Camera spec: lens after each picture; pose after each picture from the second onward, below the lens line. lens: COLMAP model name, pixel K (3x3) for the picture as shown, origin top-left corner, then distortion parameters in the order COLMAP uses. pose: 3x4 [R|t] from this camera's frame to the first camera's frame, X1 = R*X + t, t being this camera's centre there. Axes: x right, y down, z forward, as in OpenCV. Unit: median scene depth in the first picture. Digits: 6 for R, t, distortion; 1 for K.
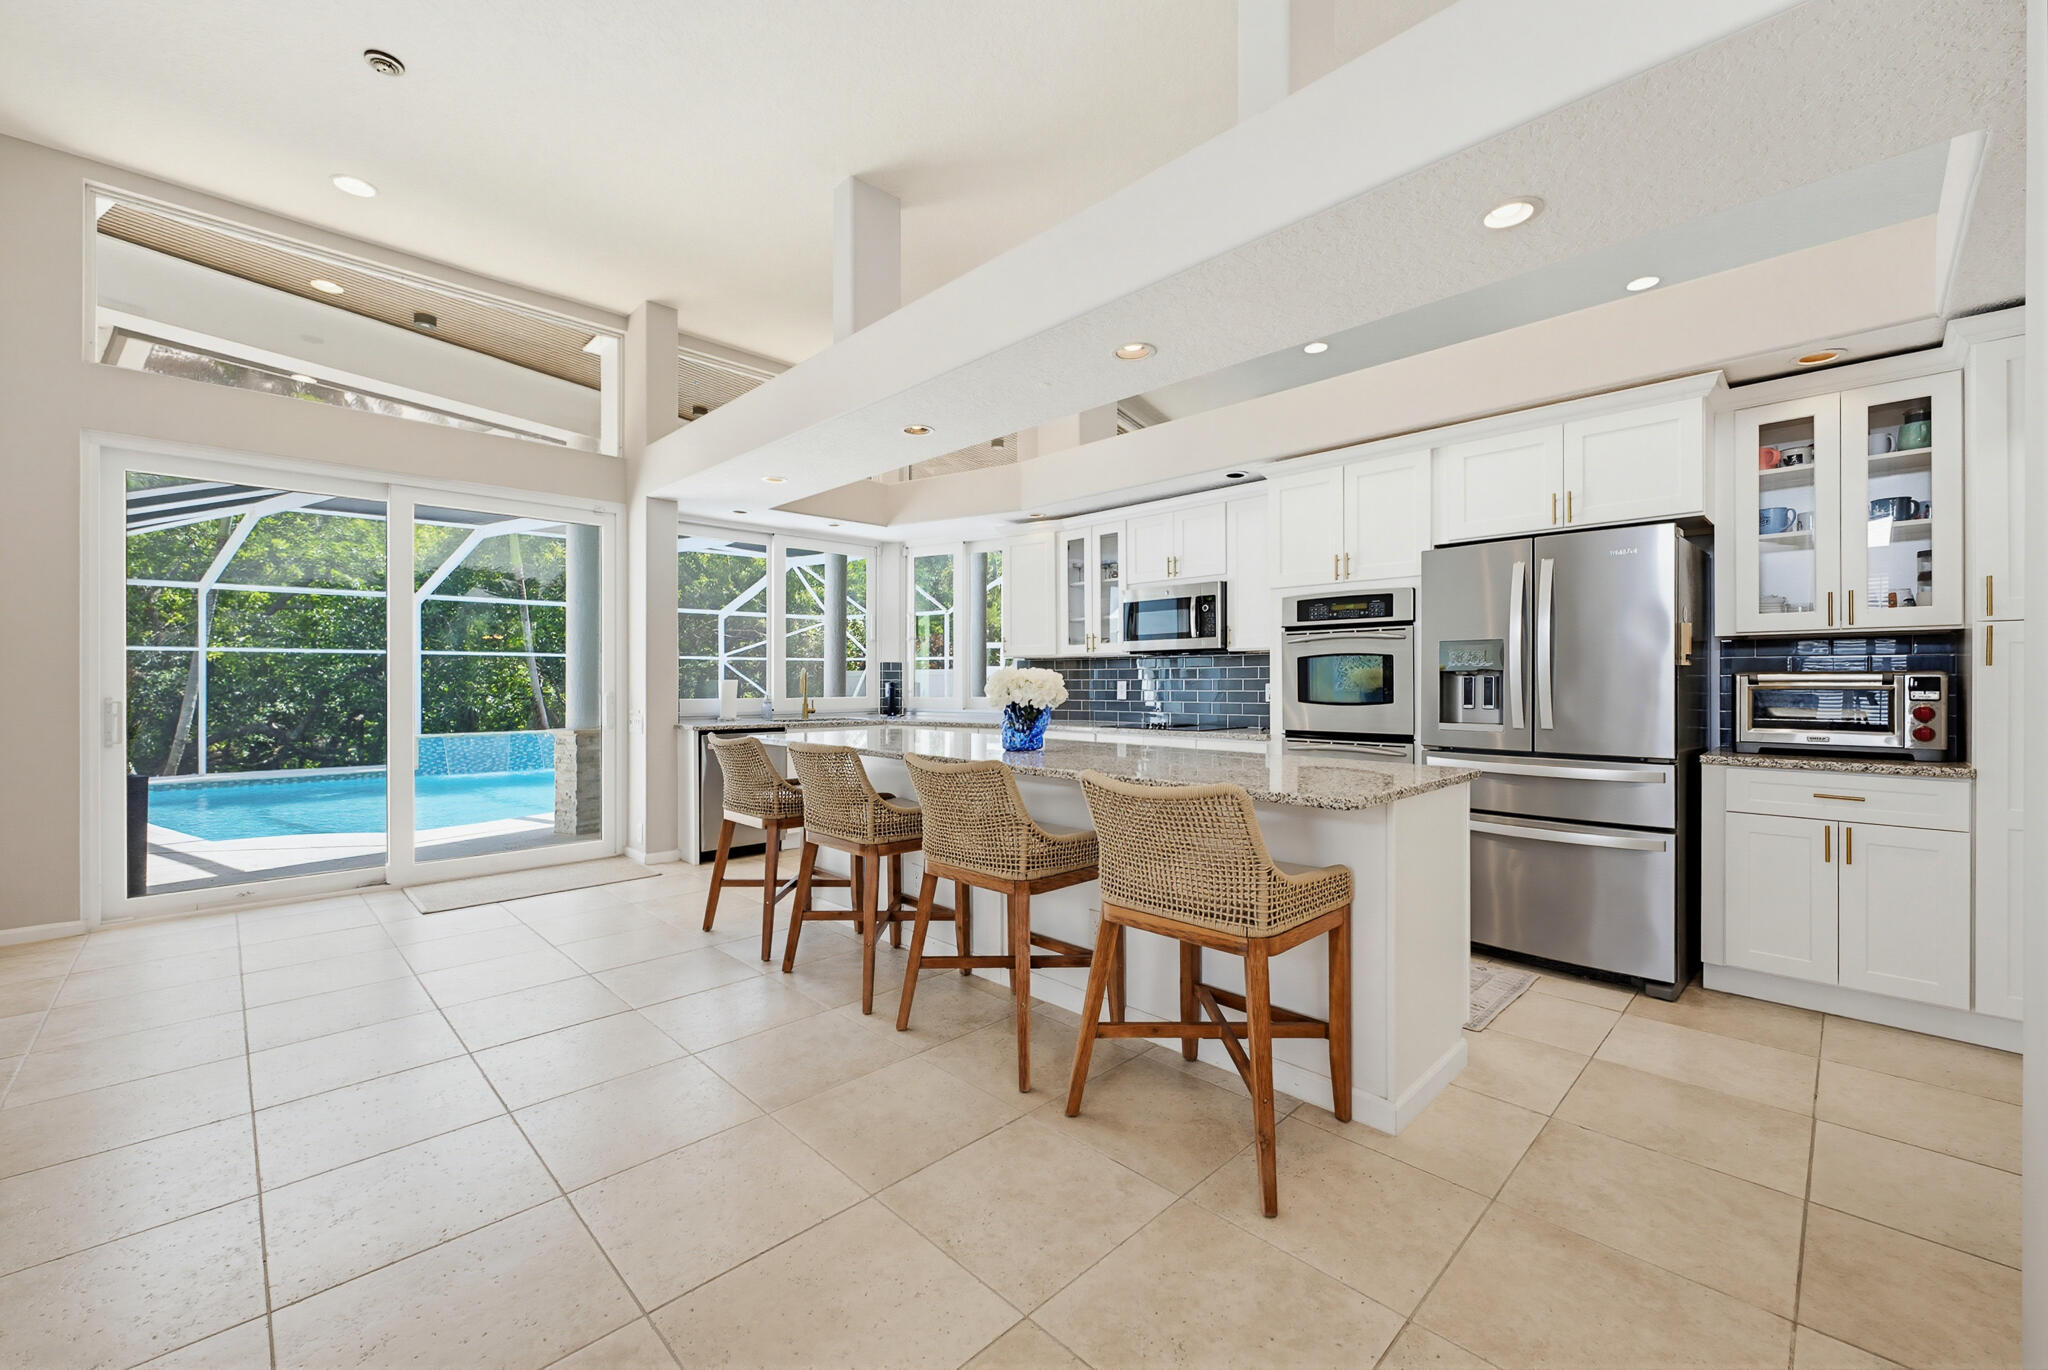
lens RADIAL K [[823.1, 0, 1027.1], [0, 823.1, 675.1], [0, 0, 1]] dist [0.000817, -0.000092]
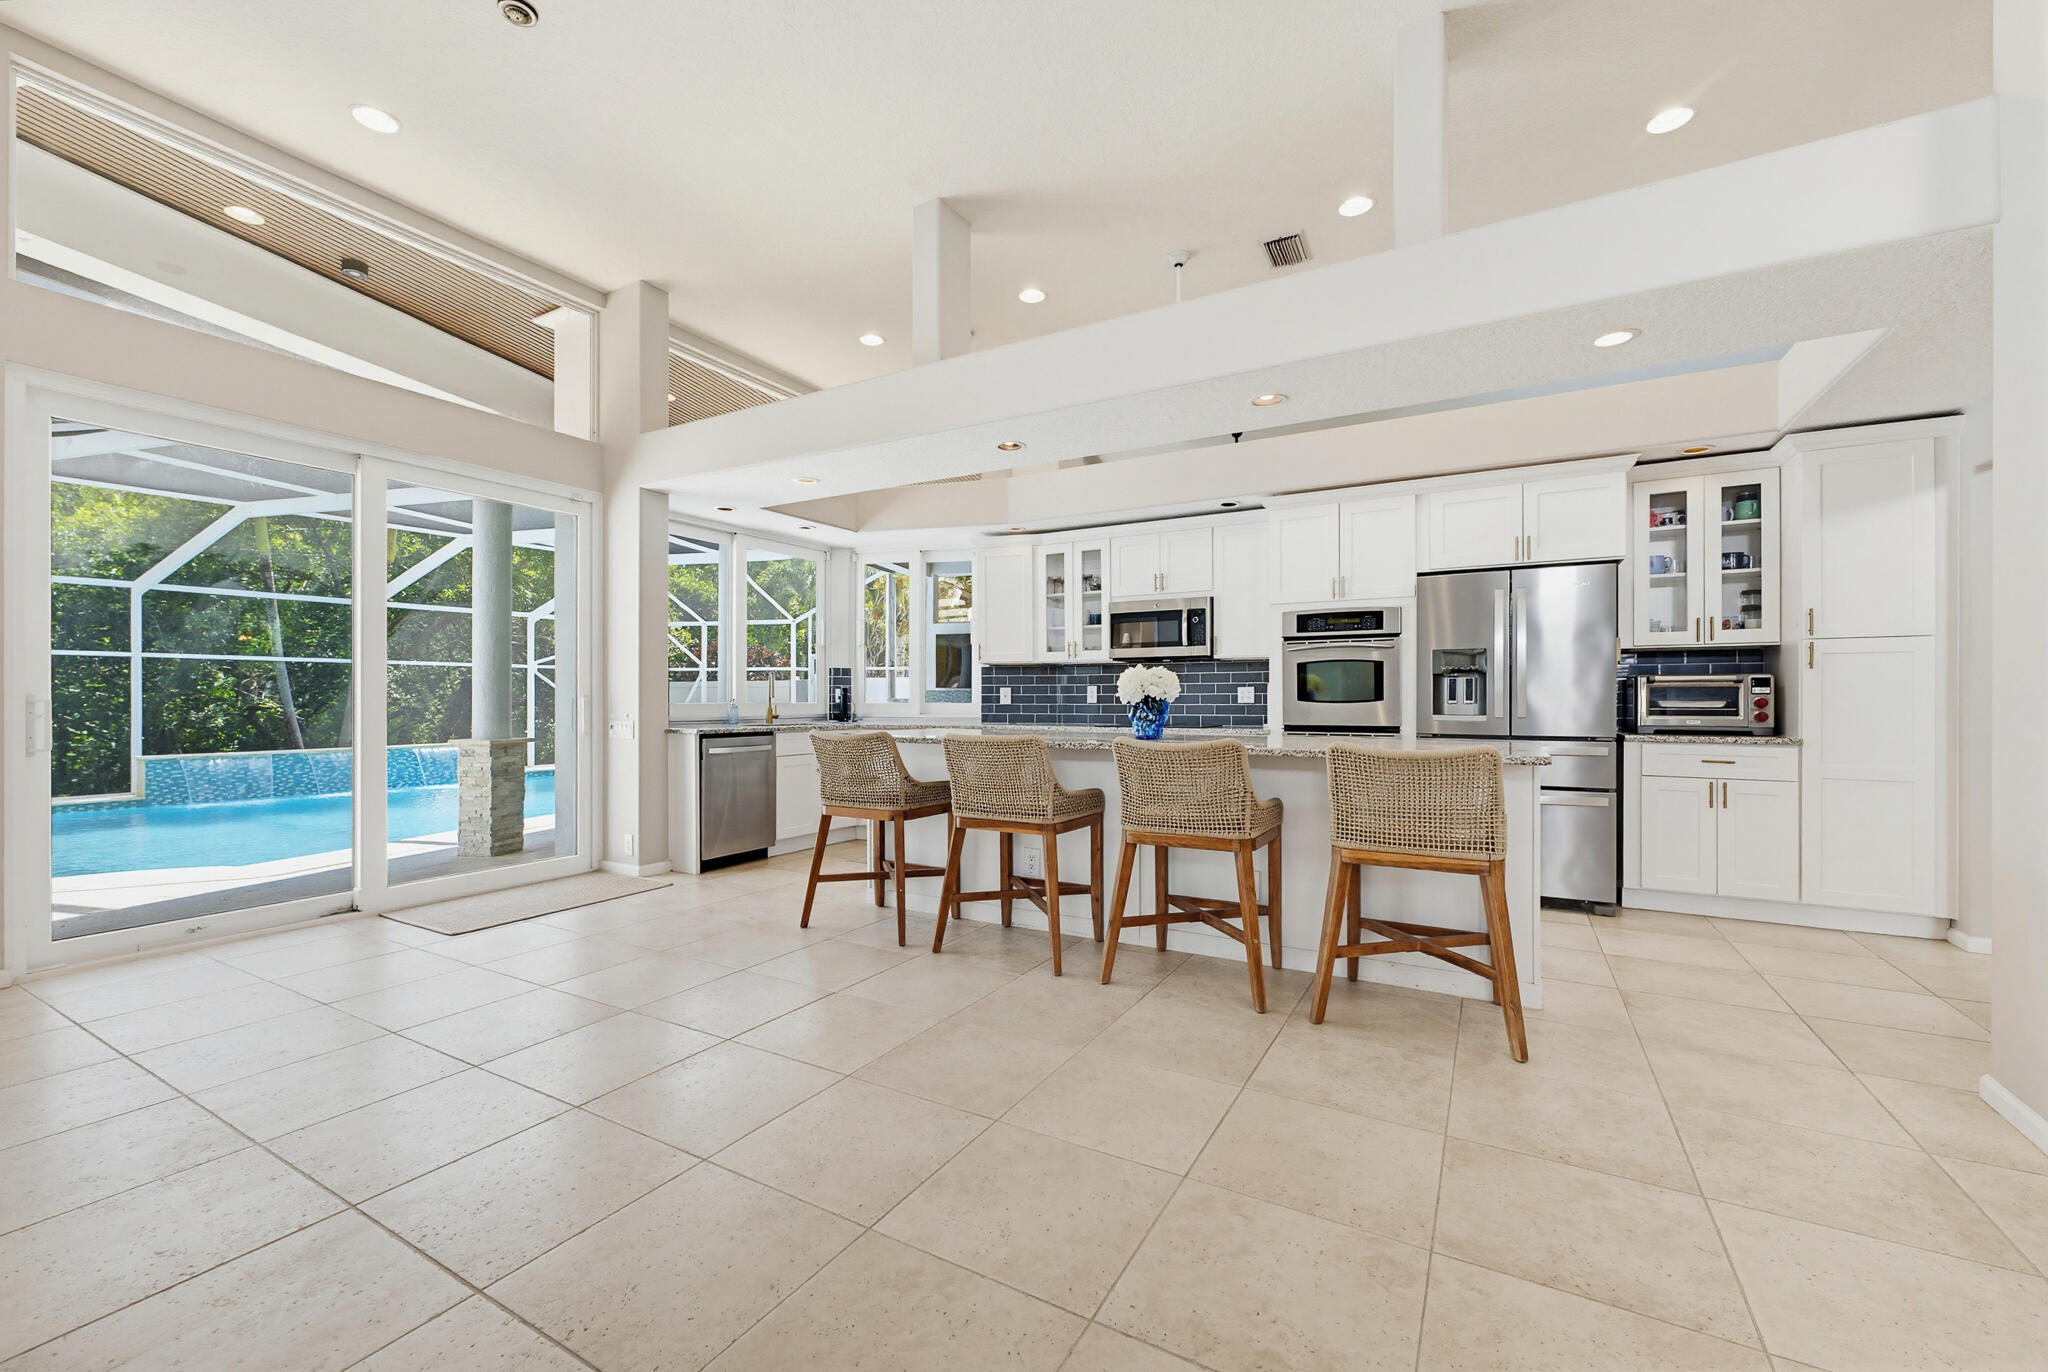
lens RADIAL K [[830.8, 0, 1015.6], [0, 830.8, 692.8], [0, 0, 1]] dist [-0.003202, 0.002990]
pose [[0.964808, 0.002264, 0.262946, -0.327511], [-0.002696, 0.999996, 0.001281, 0.018059], [-0.262942, -0.001945, 0.964810, -0.037378]]
